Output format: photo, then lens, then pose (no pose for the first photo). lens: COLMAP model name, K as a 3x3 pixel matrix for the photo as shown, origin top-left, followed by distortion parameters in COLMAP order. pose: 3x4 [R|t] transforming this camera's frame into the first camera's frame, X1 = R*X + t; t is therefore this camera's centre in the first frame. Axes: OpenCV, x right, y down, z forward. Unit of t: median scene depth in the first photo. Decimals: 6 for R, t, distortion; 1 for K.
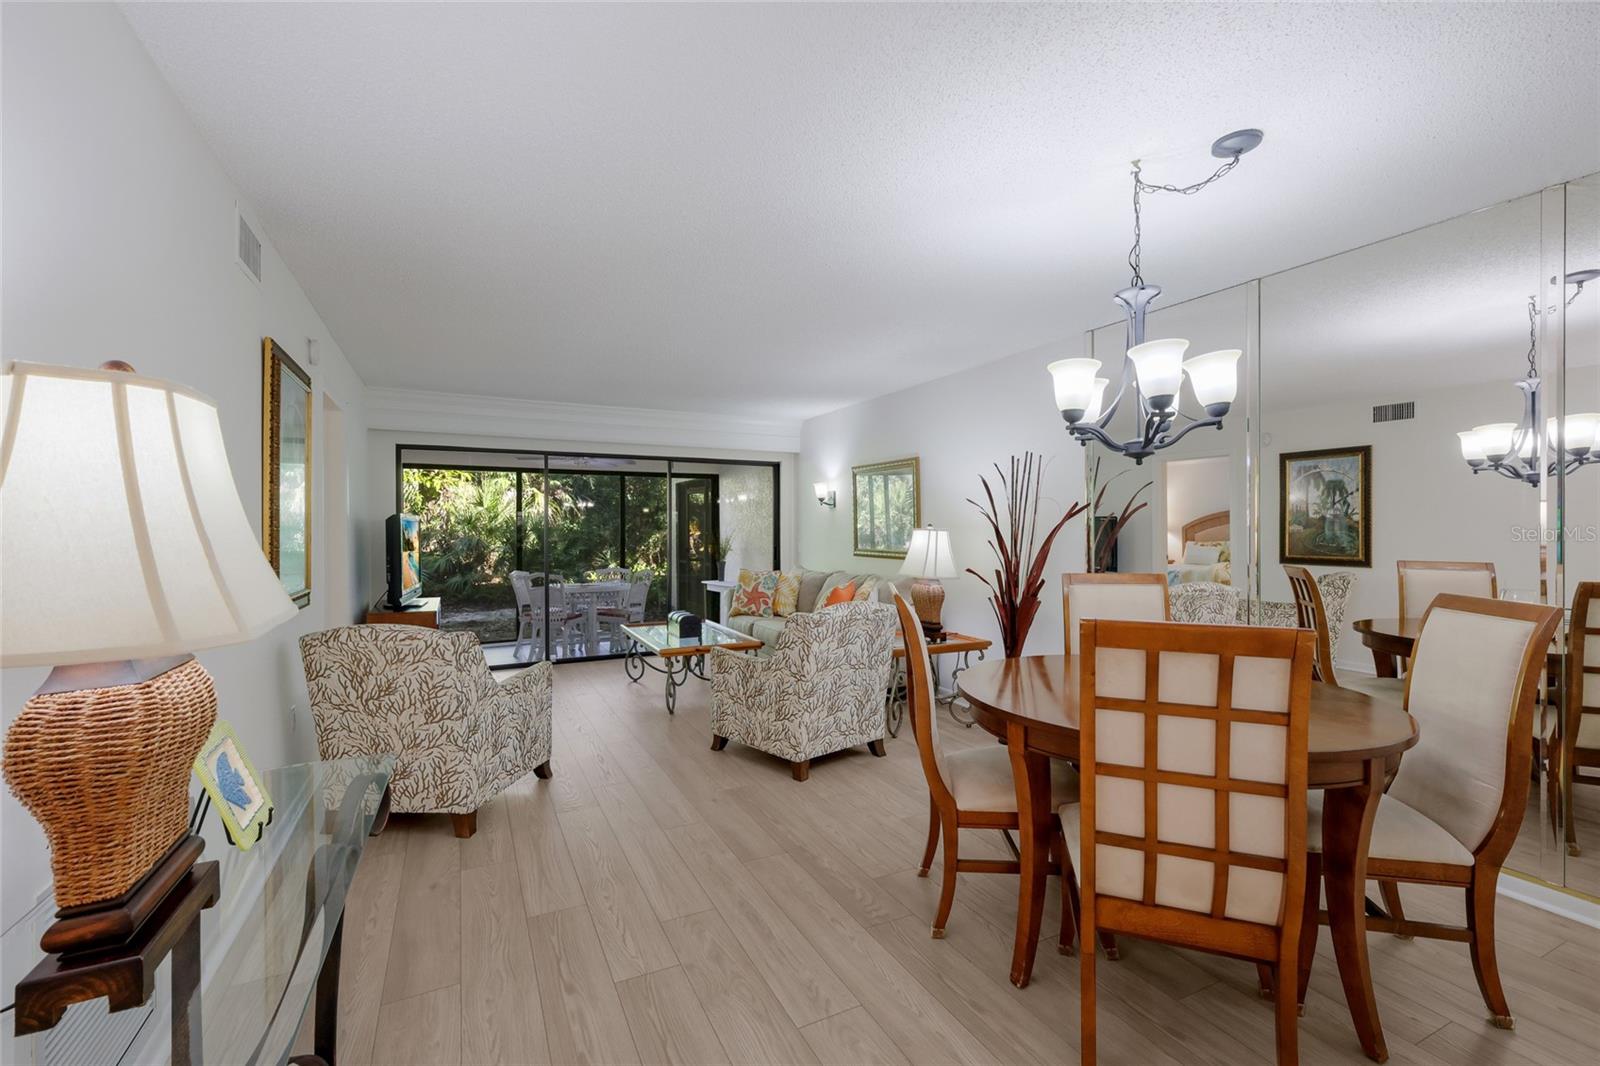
lens RADIAL K [[683.1, 0, 800.0], [0, 683.1, 533.0], [0, 0, 1]] dist [-0.000852, 0.000024]
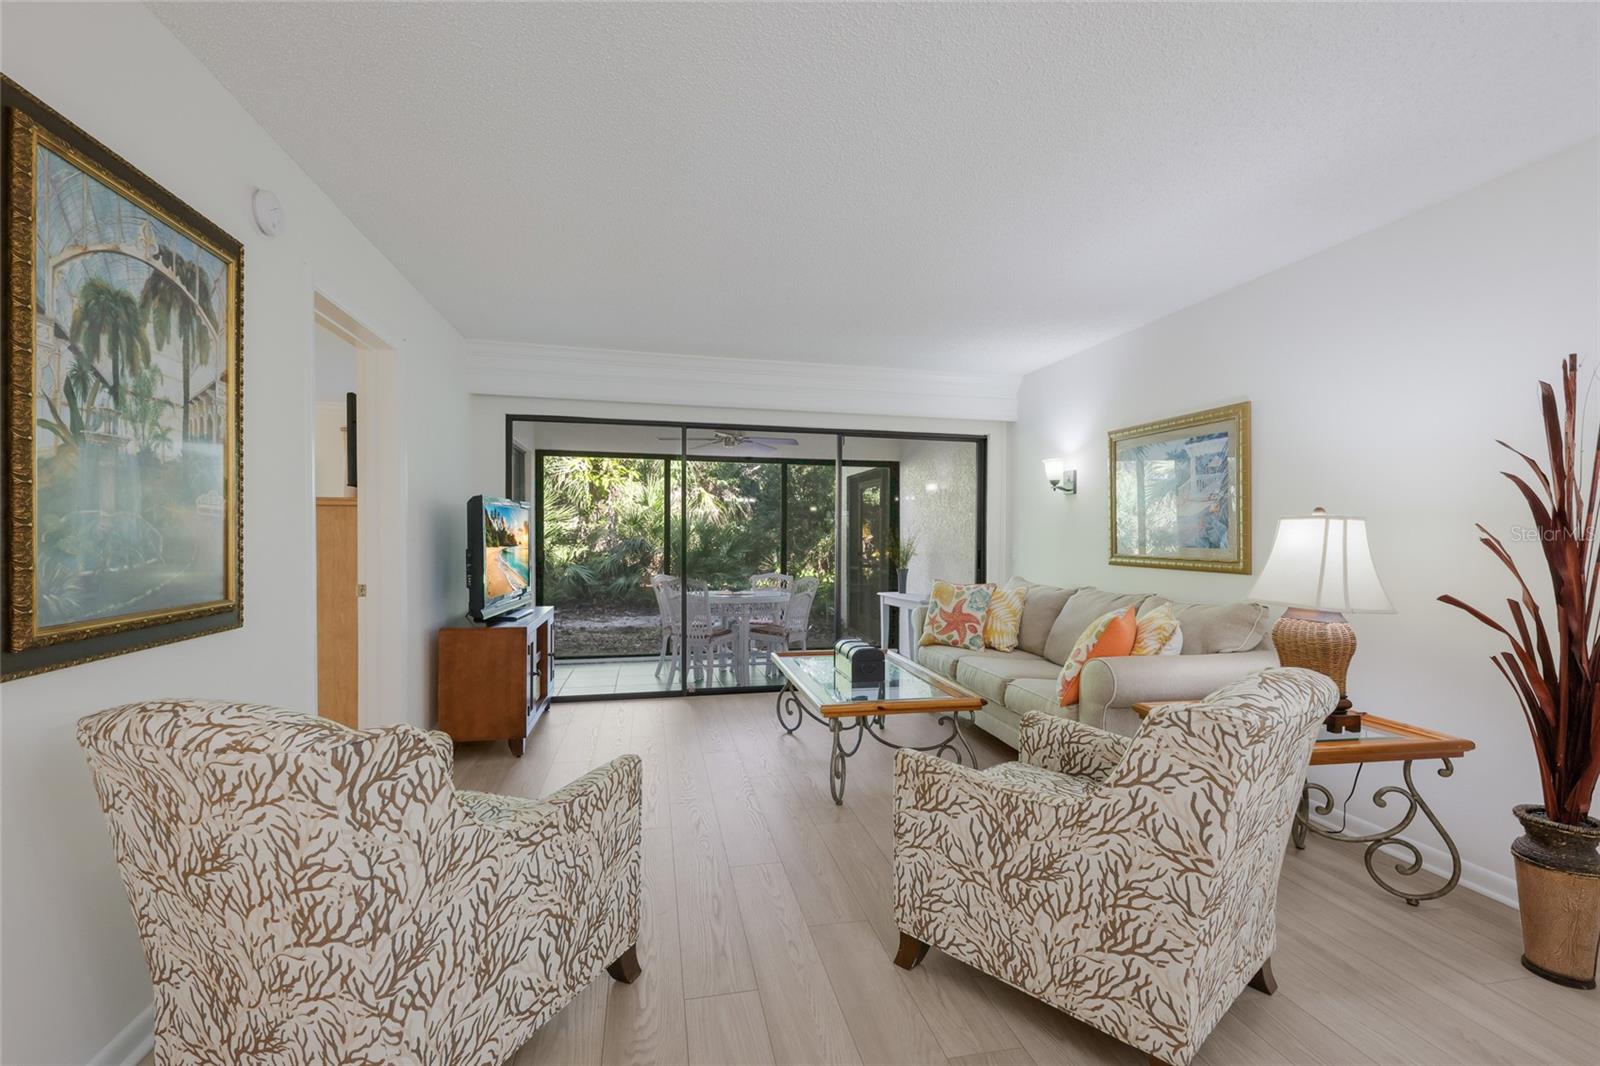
lens RADIAL K [[690.7, 0, 796.9], [0, 690.7, 523.5], [0, 0, 1]] dist [0.006274, 0.000327]
pose [[0.968663, 0.005640, -0.248316, -0.038966], [-0.011411, 0.999697, -0.021805, 0.008907], [0.248118, 0.023955, 0.968434, 0.208610]]
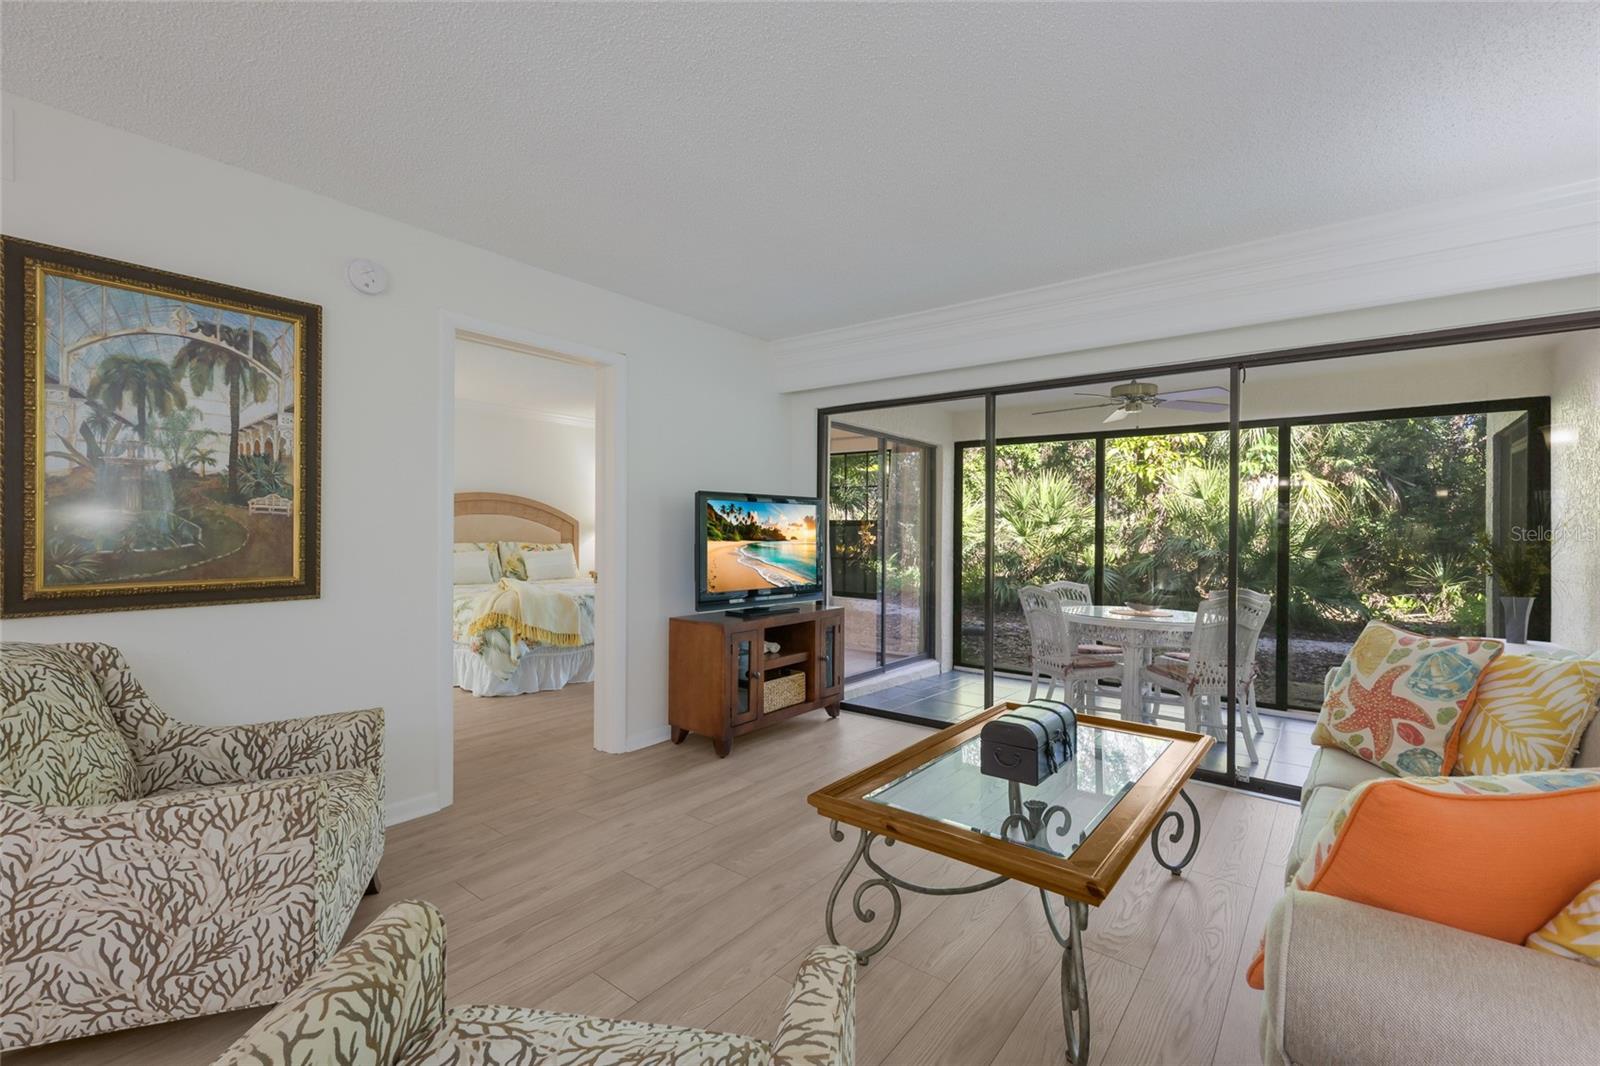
lens RADIAL K [[690.7, 0, 796.9], [0, 690.7, 523.5], [0, 0, 1]] dist [0.006274, 0.000327]
pose [[0.423733, -0.003610, -0.905780, 0.095104], [-0.014140, 0.999844, -0.010600, 0.008061], [0.905677, 0.017299, 0.423616, 0.463850]]
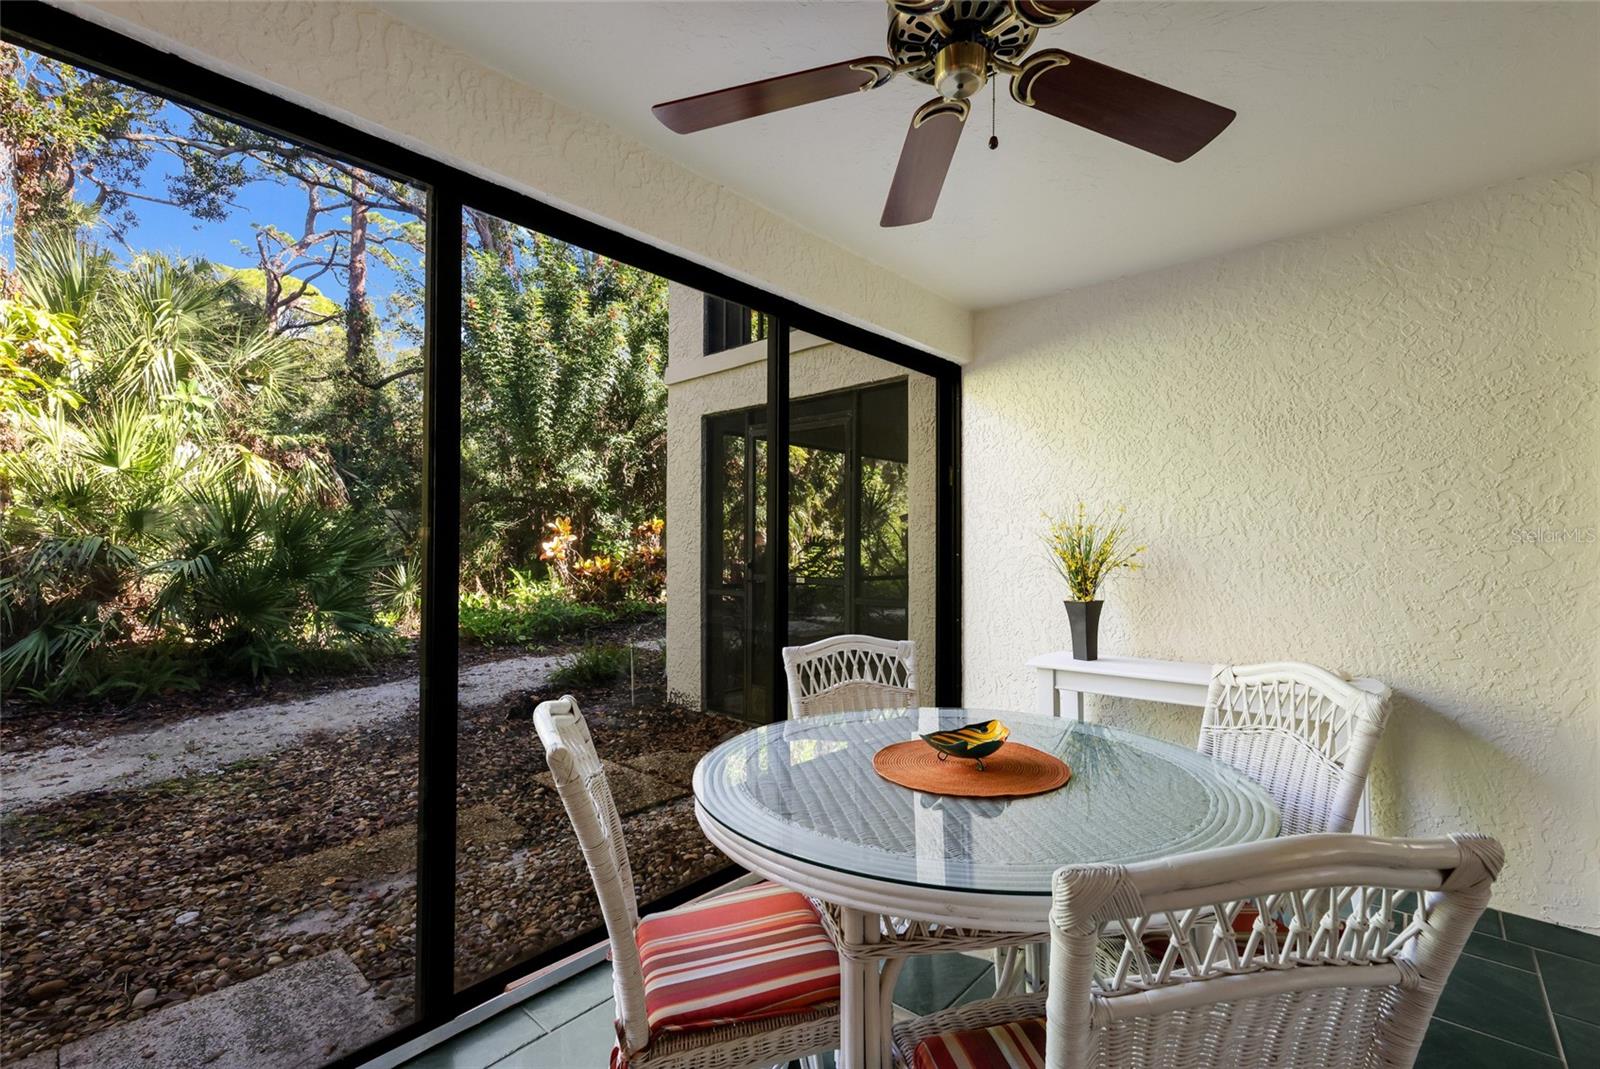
lens RADIAL K [[696.8, 0, 804.8], [0, 696.8, 534.2], [0, 0, 1]] dist [0.009877, 0.000212]
pose [[0.930461, 0.007301, 0.366318, -0.424786], [0.000932, 0.999751, -0.022293, 0.024733], [-0.366389, 0.021084, 0.930223, 0.823160]]
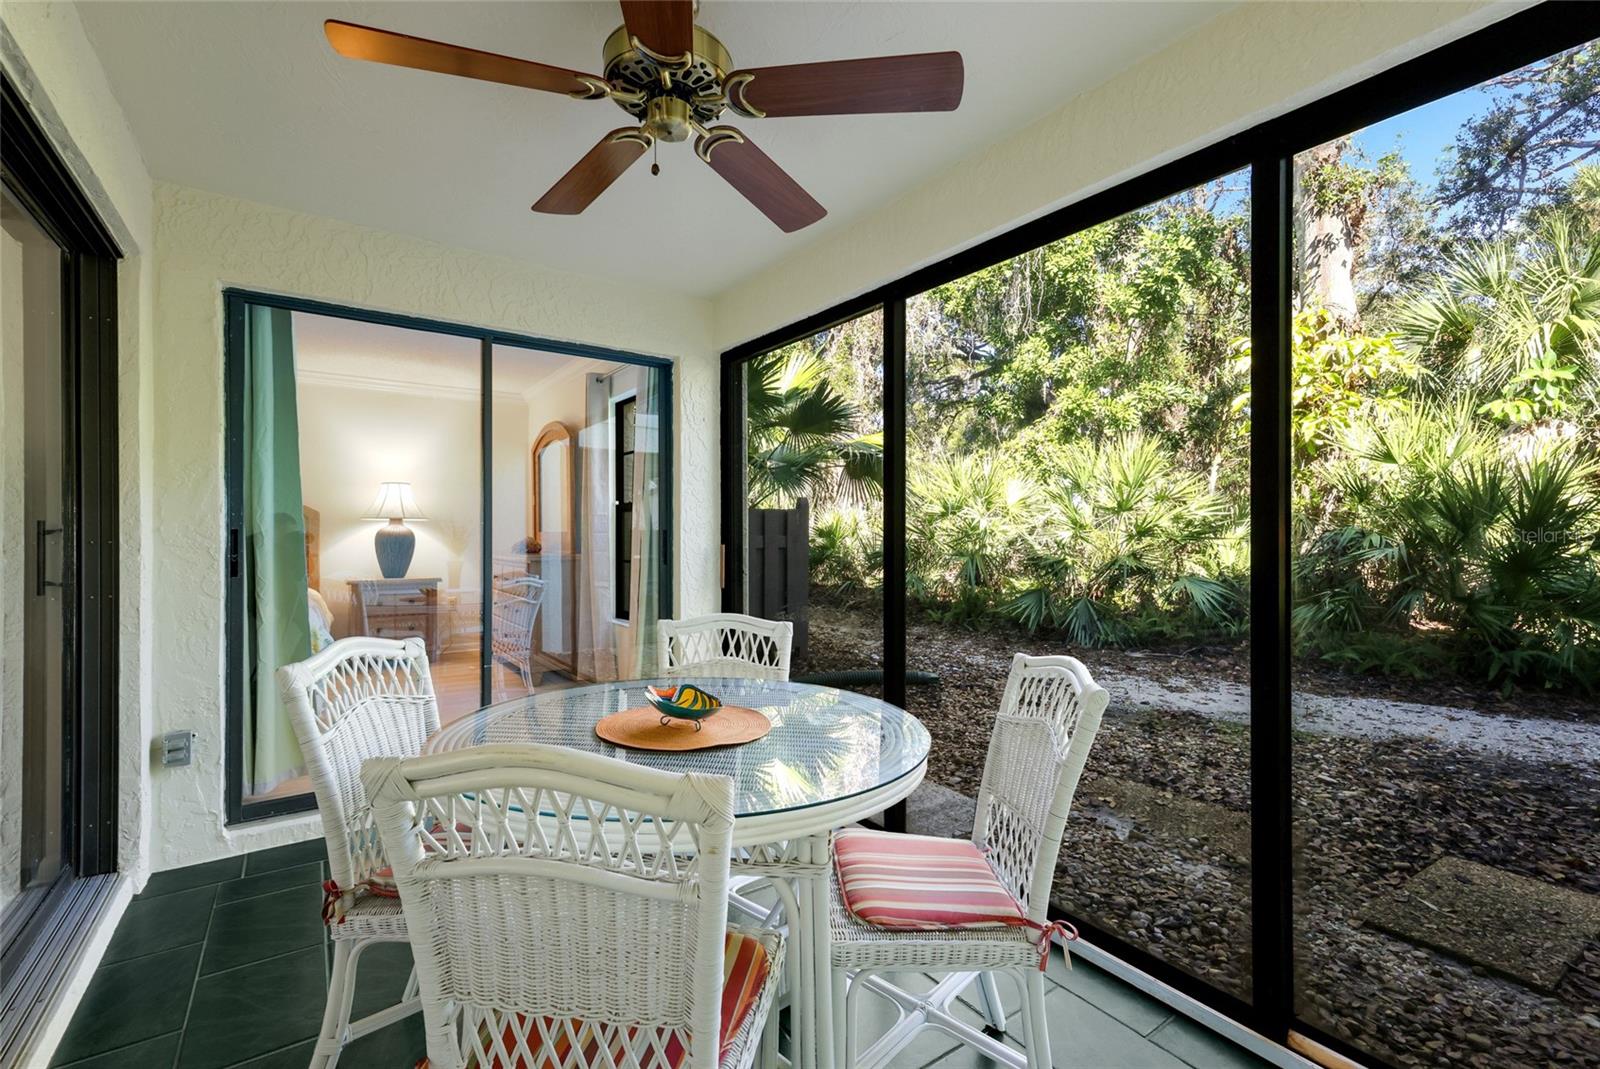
lens RADIAL K [[696.8, 0, 804.8], [0, 696.8, 534.2], [0, 0, 1]] dist [0.009877, 0.000212]
pose [[0.147935, 0.001694, -0.988996, -0.100724], [-0.009632, 0.999954, 0.000272, 0.024537], [0.988950, 0.009486, 0.147945, 0.988754]]
